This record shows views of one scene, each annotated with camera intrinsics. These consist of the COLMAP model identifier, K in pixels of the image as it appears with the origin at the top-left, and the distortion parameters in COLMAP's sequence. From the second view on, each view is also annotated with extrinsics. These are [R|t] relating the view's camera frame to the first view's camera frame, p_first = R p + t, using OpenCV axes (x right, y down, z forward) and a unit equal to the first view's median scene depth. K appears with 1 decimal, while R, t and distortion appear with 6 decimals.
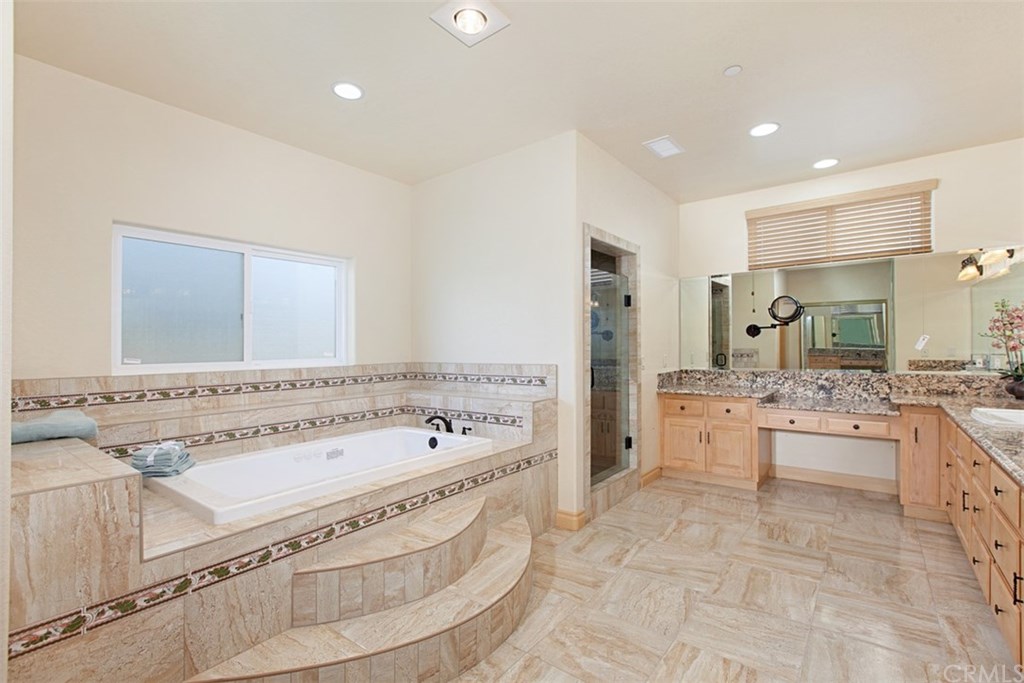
lens RADIAL K [[466.0, 0, 516.5], [0, 466.0, 337.6], [0, 0, 1]] dist [0.011449, -0.000605]
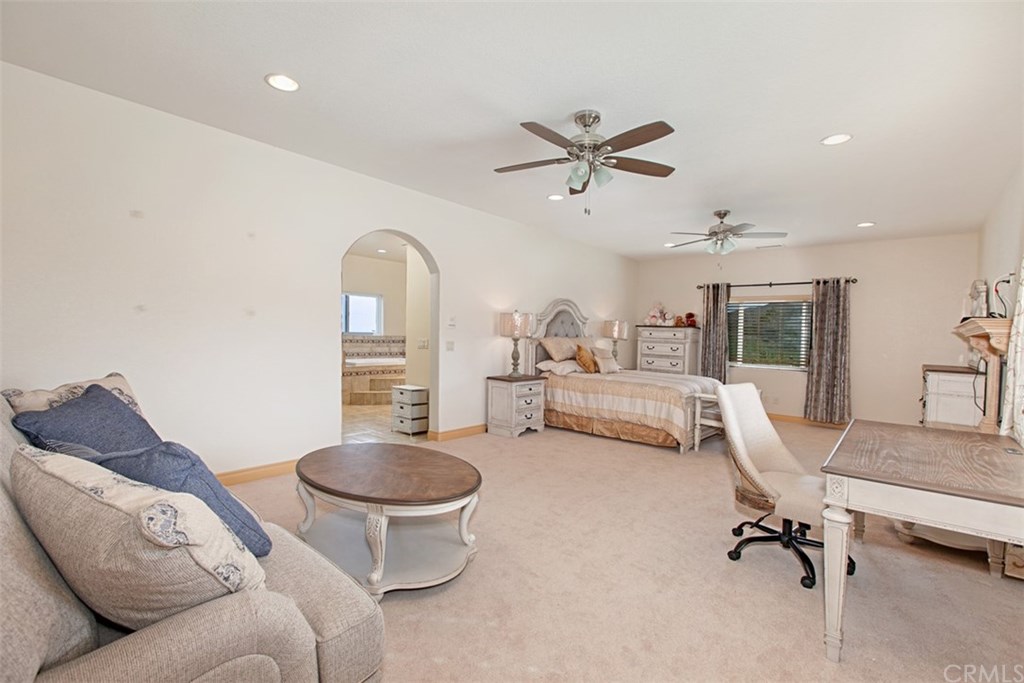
lens RADIAL K [[466.0, 0, 516.5], [0, 466.0, 337.6], [0, 0, 1]] dist [0.011449, -0.000605]
pose [[0.998477, 0.031956, -0.044973, 0.690929], [-0.030881, 0.999226, 0.024386, -0.024576], [0.045717, -0.022960, 0.998691, -2.111717]]
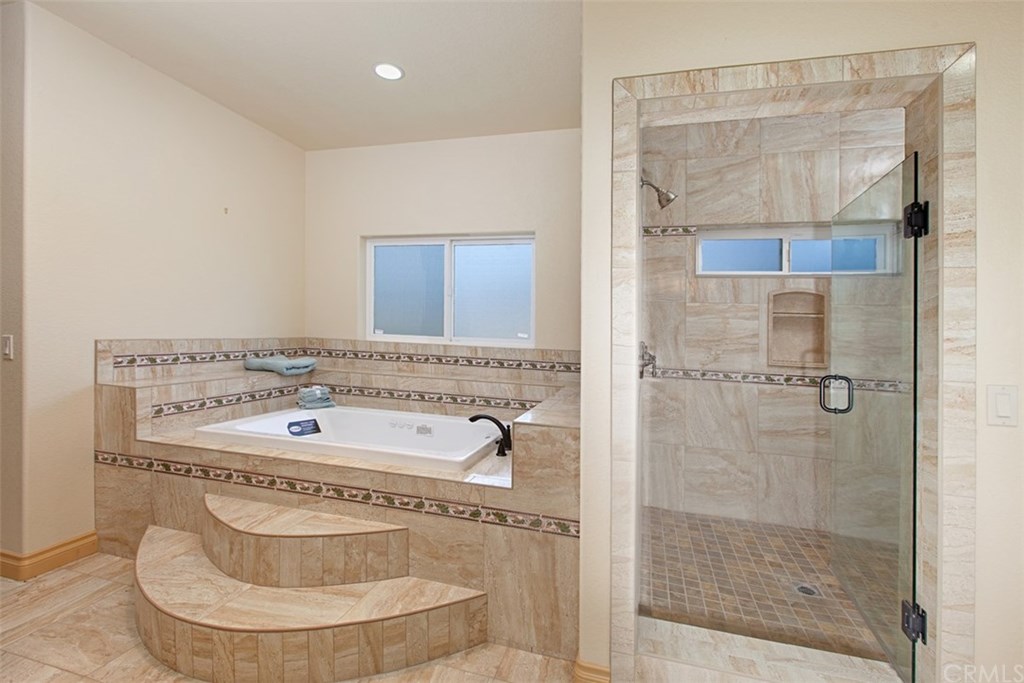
lens RADIAL K [[466.0, 0, 516.5], [0, 466.0, 337.6], [0, 0, 1]] dist [0.011449, -0.000605]
pose [[0.362767, 0.040441, -0.931002, 0.629837], [-0.024192, 0.999130, 0.033974, 0.009806], [0.931566, 0.010199, 0.363430, 0.833479]]
